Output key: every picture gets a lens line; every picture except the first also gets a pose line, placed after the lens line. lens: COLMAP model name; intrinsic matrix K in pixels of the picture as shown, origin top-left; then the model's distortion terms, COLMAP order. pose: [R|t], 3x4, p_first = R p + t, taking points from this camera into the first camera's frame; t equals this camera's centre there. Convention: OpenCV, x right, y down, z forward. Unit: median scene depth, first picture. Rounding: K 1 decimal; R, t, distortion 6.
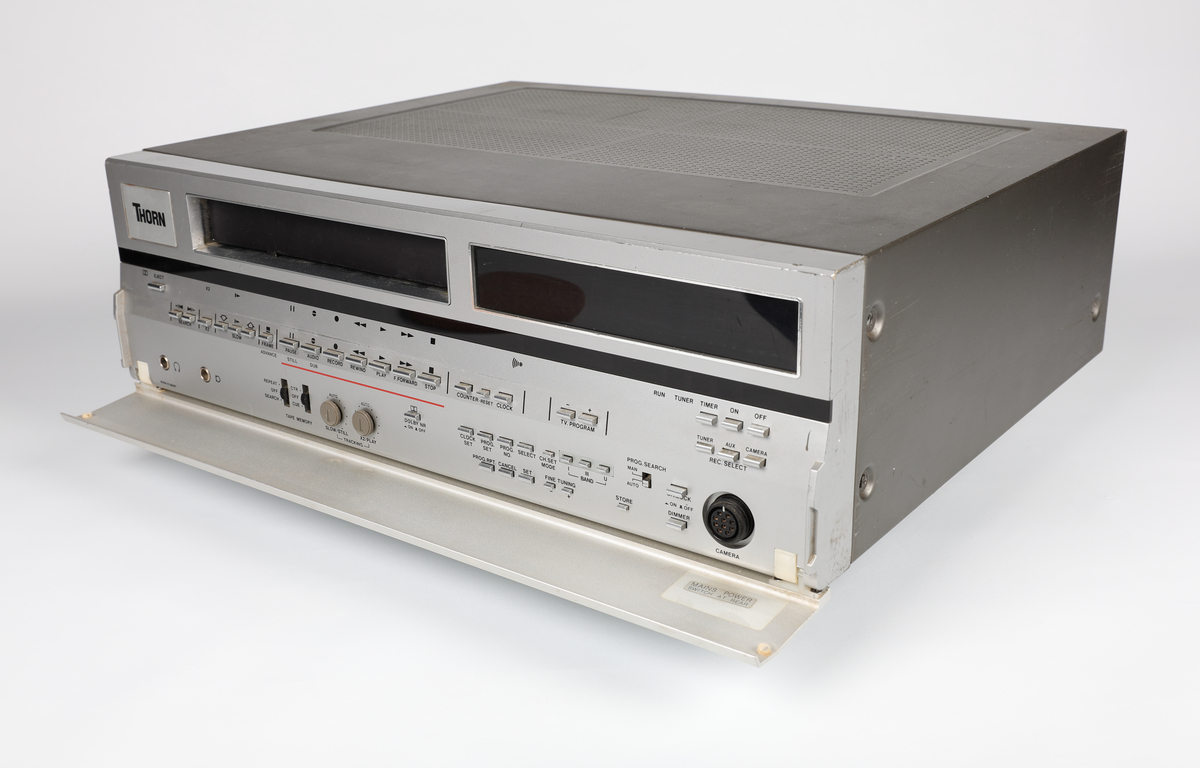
lens RADIAL K [[1319.0, 0, 602.1], [0, 1319.0, 384.2], [0, 0, 1]] dist [0.024800, 0.000000]
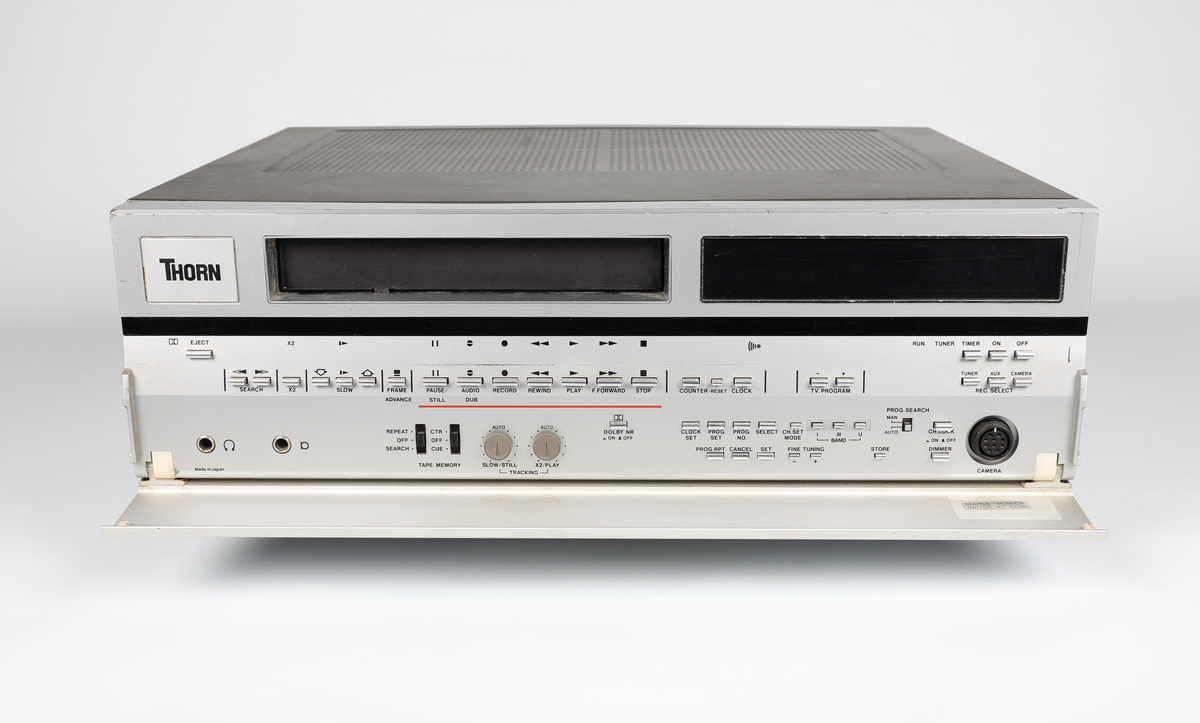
lens RADIAL K [[1371.8, 0, 595.2], [0, 1371.8, 363.7], [0, 0, 1]] dist [0.019325, 0.000000]
pose [[0.813374, -0.147448, 0.562745, -0.754761], [0.187306, 0.982211, -0.013373, -0.010696], [-0.550763, 0.116283, 0.826522, 0.165075]]
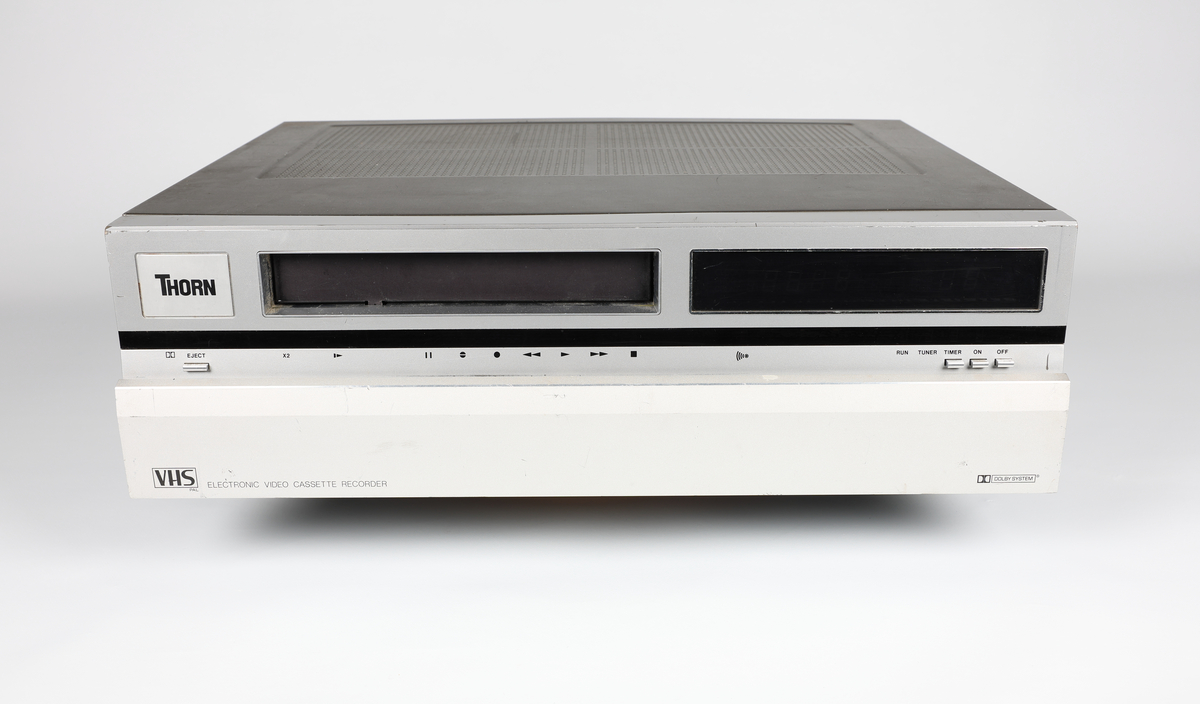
lens RADIAL K [[1262.5, 0, 601.2], [0, 1262.5, 355.0], [0, 0, 1]] dist [-0.010487, 0.000000]
pose [[0.801334, -0.173311, 0.572562, -0.715080], [0.193709, 0.980721, 0.025750, -0.062647], [-0.565986, 0.090276, 0.819457, 0.219241]]
